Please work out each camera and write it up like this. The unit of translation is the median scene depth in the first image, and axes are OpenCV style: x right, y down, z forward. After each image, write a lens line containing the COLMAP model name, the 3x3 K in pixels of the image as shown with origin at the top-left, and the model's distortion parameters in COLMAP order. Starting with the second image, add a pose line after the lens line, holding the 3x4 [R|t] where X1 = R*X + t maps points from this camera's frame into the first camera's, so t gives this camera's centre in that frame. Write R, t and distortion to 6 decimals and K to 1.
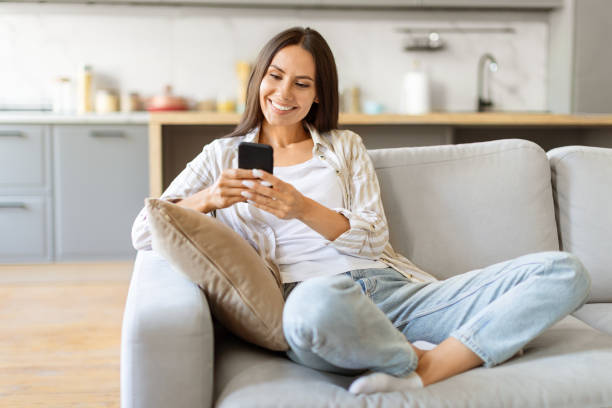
lens RADIAL K [[895.4, 0, 306.0], [0, 895.4, 204.0], [0, 0, 1]] dist [0.007402, -0.034606]
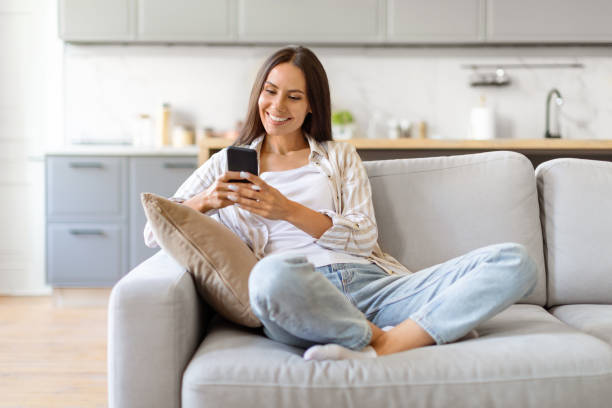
lens RADIAL K [[895.4, 0, 306.0], [0, 895.4, 204.0], [0, 0, 1]] dist [0.007402, -0.034606]
pose [[0.993888, 0.004014, -0.110321, 0.146843], [-0.009477, 0.998752, -0.049047, 0.058791], [0.109987, 0.049793, 0.992685, -0.109992]]
